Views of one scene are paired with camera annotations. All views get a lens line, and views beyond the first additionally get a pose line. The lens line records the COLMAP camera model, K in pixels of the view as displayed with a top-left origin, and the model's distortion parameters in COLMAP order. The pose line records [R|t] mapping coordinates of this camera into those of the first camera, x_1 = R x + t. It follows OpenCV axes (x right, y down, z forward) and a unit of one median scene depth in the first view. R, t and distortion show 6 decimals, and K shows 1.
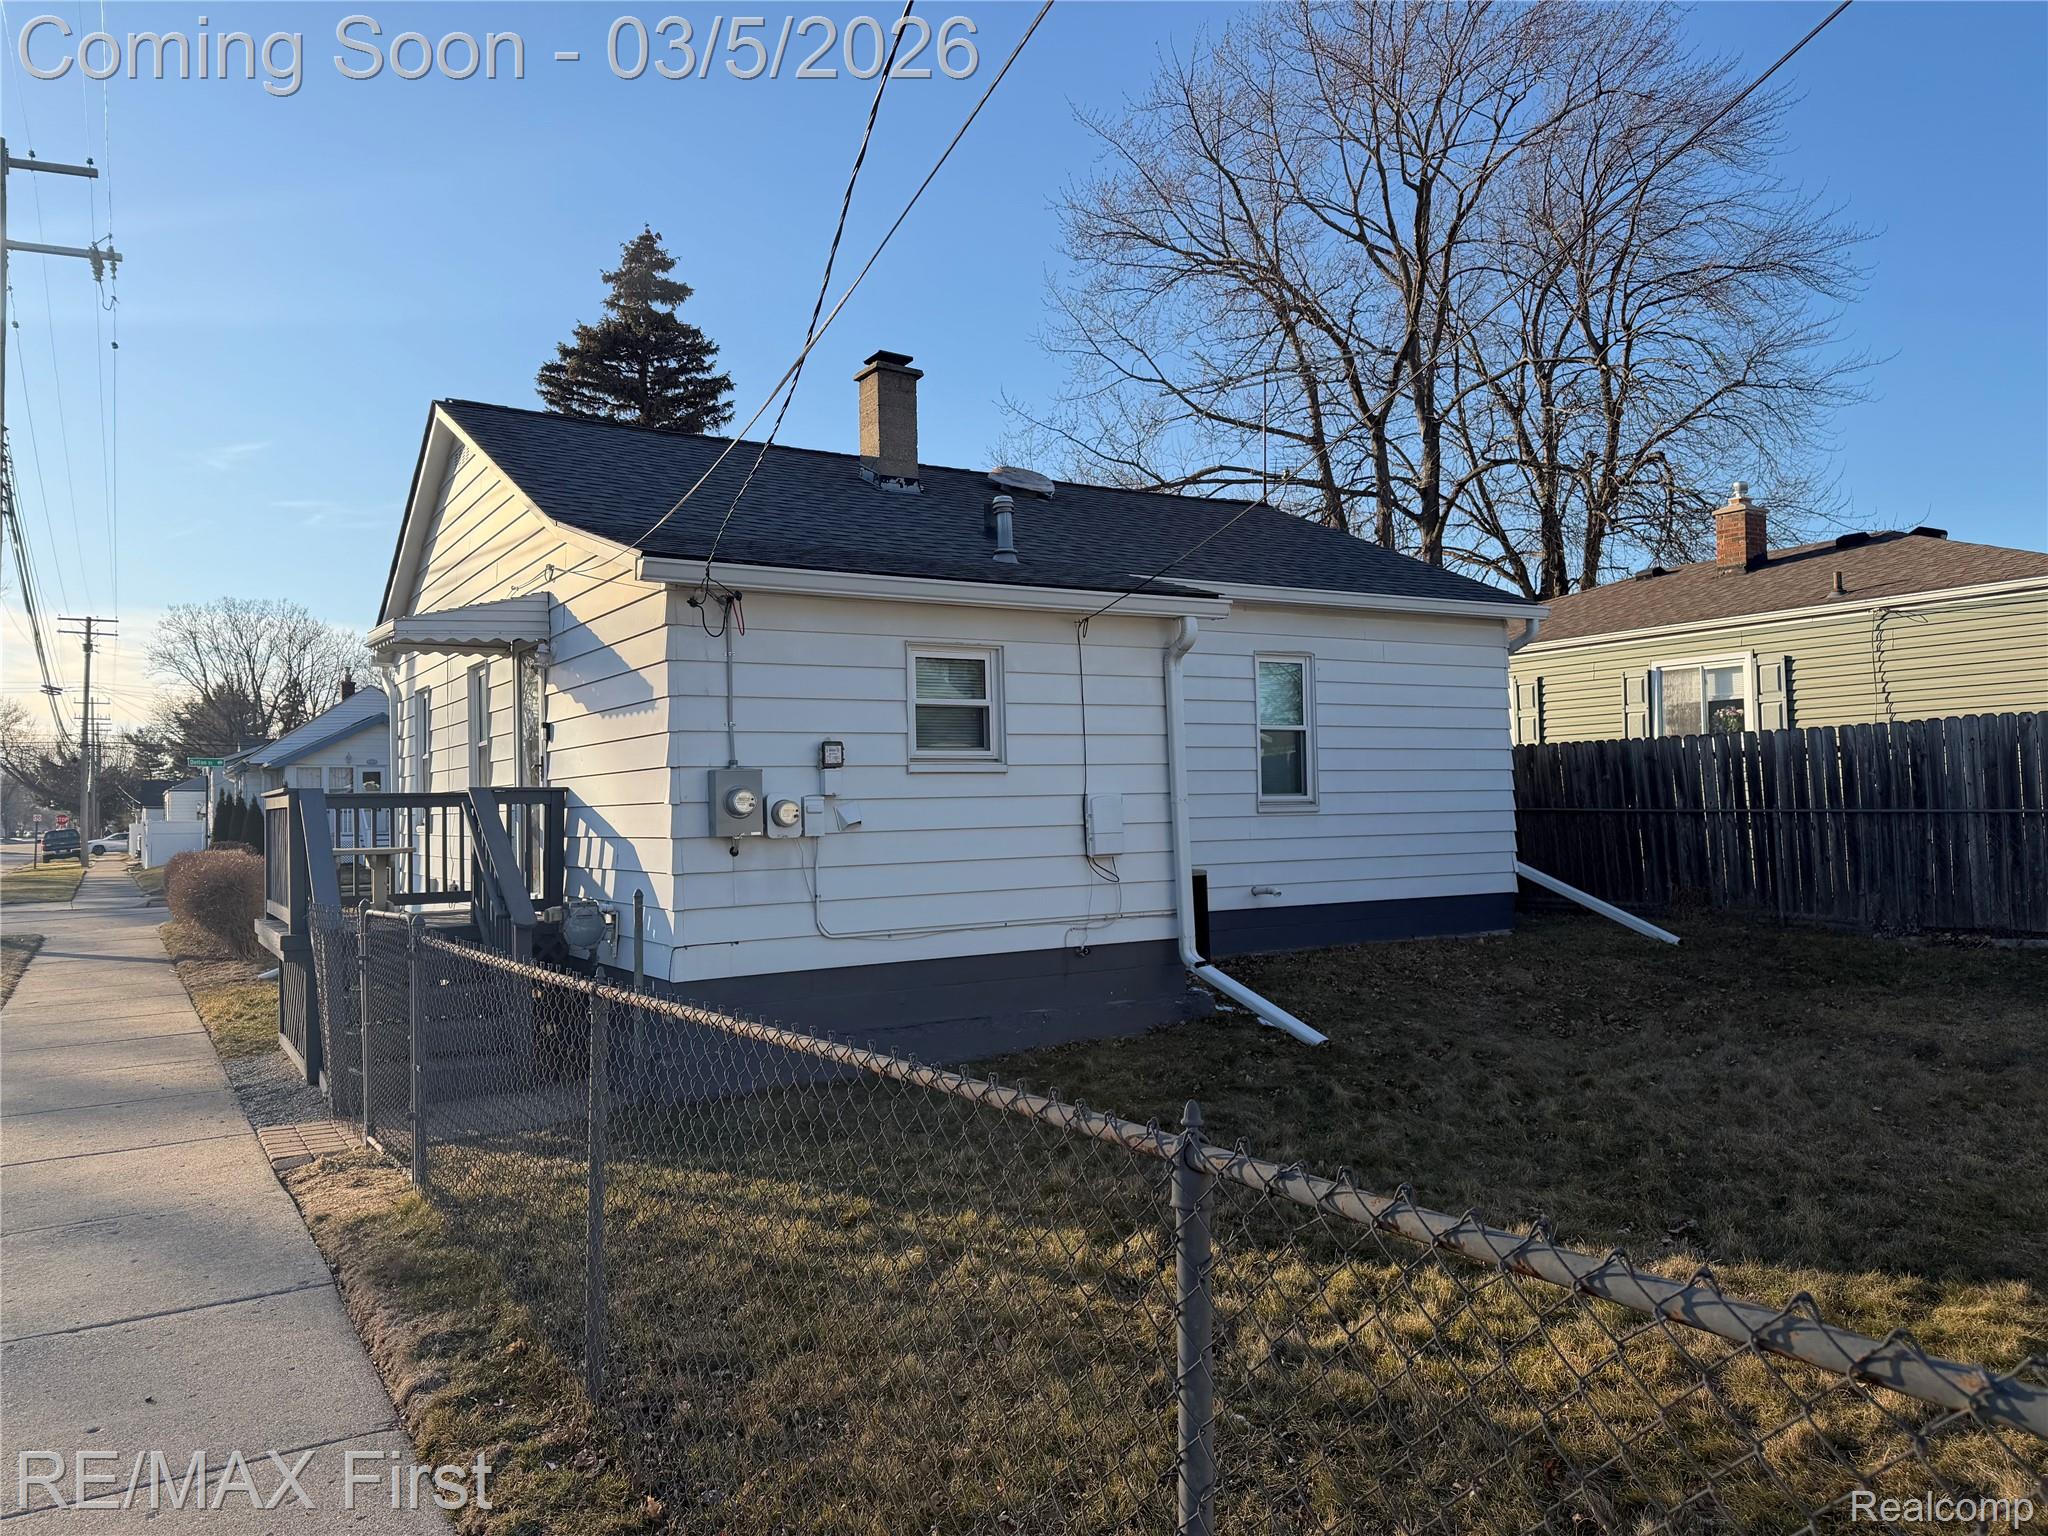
lens RADIAL K [[1385.3, 0, 1024.0], [0, 1385.3, 768.0], [0, 0, 1]] dist [0.100355, -0.142716]
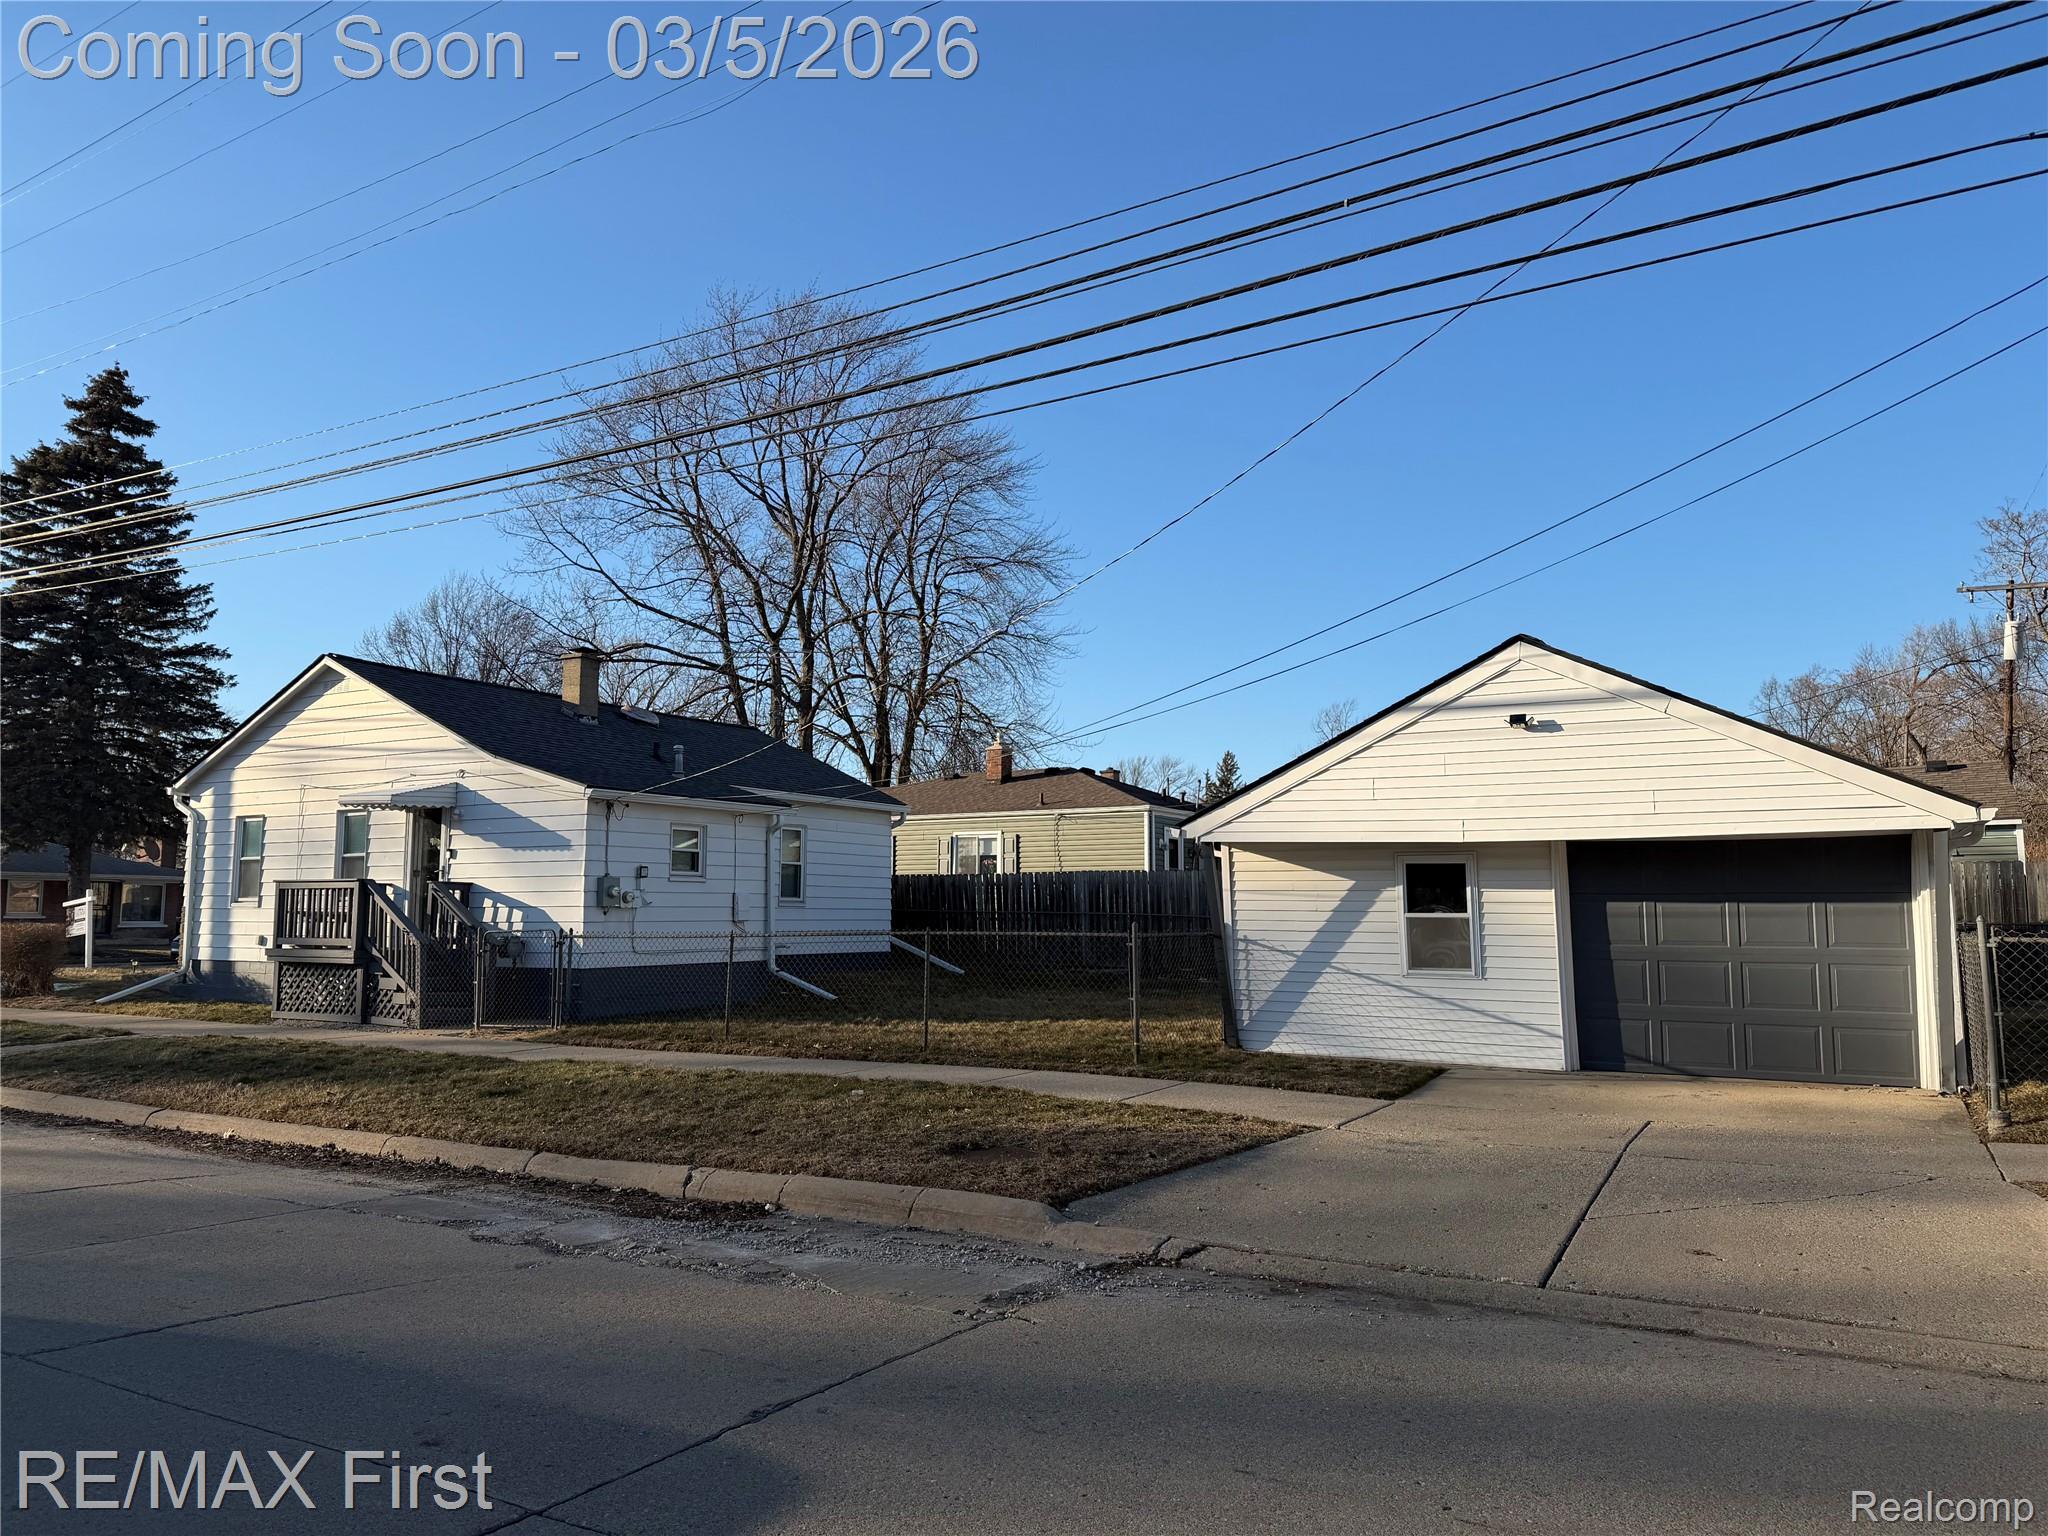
lens RADIAL K [[1385.3, 0, 1024.0], [0, 1385.3, 768.0], [0, 0, 1]] dist [0.100355, -0.142716]
pose [[0.881630, 0.073803, 0.466135, -0.292483], [-0.034299, 0.995105, -0.092682, 0.004908], [-0.470693, 0.065723, 0.879846, -0.581583]]
